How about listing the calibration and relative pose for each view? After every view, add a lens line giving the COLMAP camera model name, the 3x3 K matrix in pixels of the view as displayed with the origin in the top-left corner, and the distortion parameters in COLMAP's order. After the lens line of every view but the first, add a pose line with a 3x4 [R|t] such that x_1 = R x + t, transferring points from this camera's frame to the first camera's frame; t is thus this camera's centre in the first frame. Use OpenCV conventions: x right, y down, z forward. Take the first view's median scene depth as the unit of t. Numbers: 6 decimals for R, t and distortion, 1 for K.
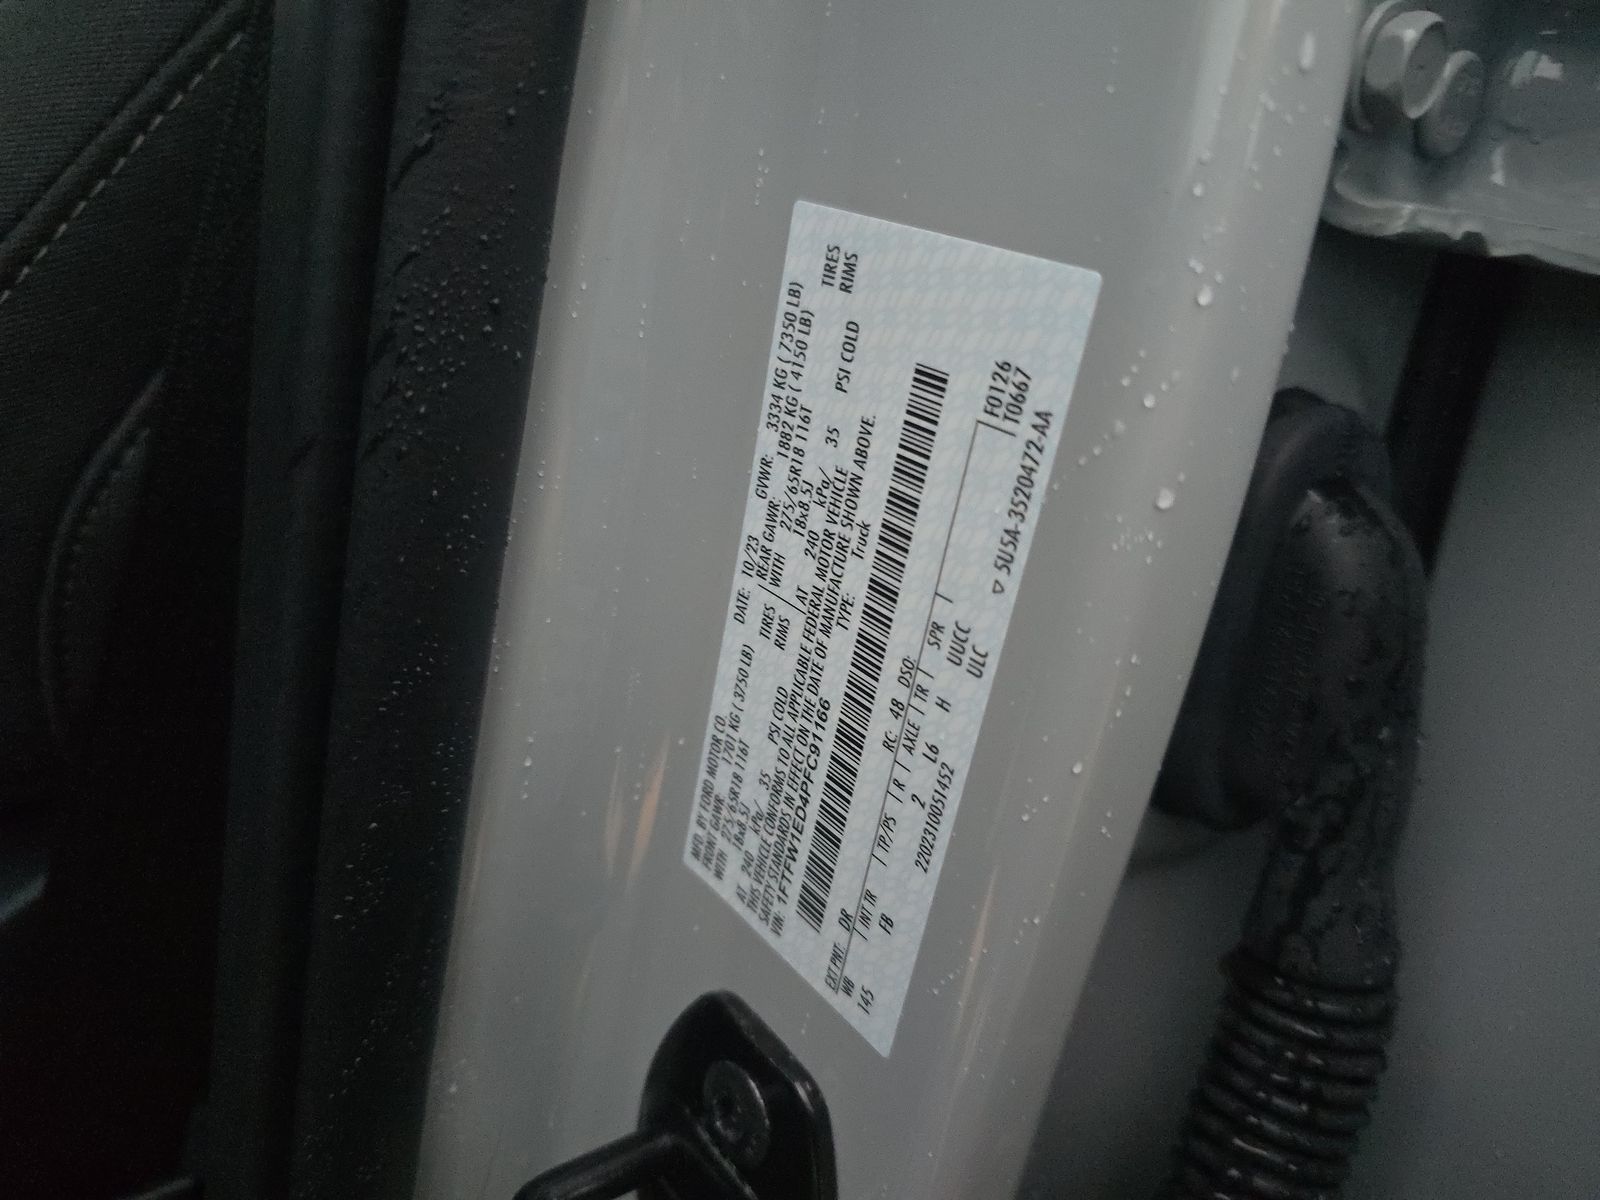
lens RADIAL K [[1074.4, 0, 800.8], [0, 1074.4, 602.5], [0, 0, 1]] dist [0.031611, -0.039573]
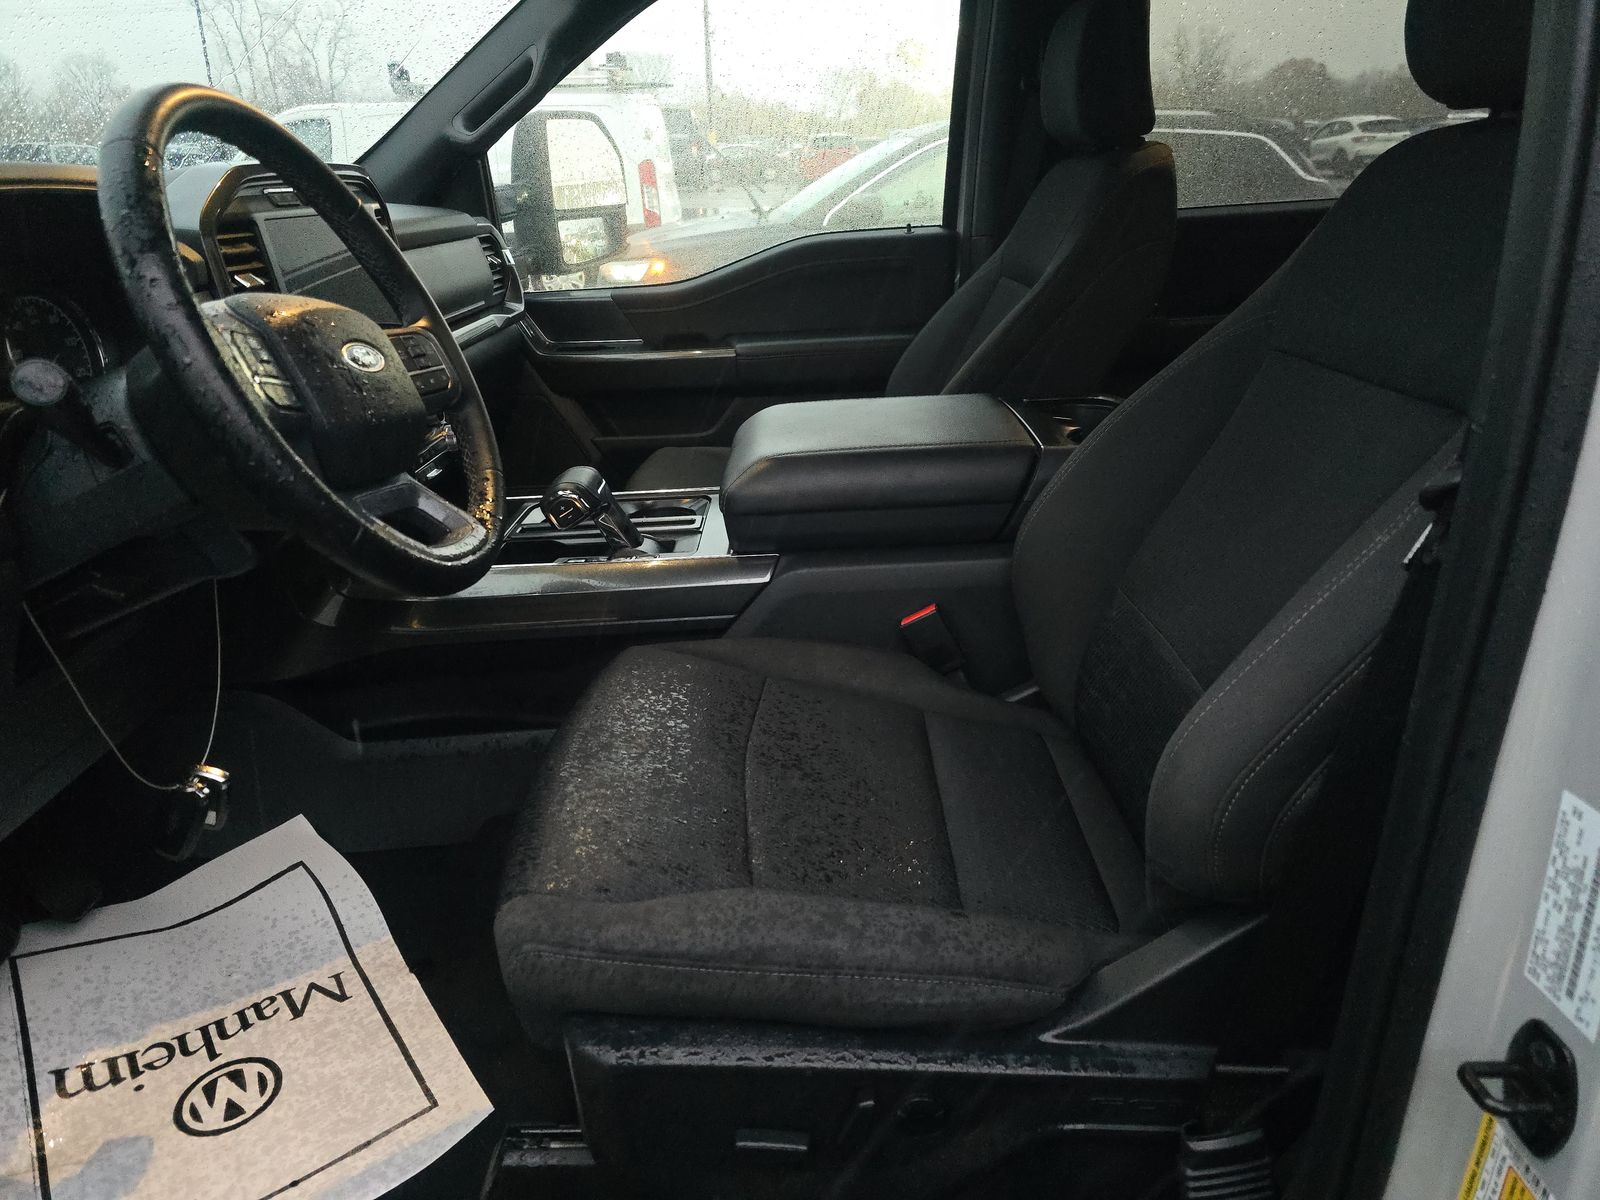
lens RADIAL K [[1074.4, 0, 802.8], [0, 1074.4, 608.5], [0, 0, 1]] dist [0.031611, -0.039573]
pose [[0.760341, 0.000236, -0.649524, 0.373922], [-0.052312, 0.996774, -0.060875, -0.576172], [0.647414, 0.080263, 0.757901, -3.152967]]
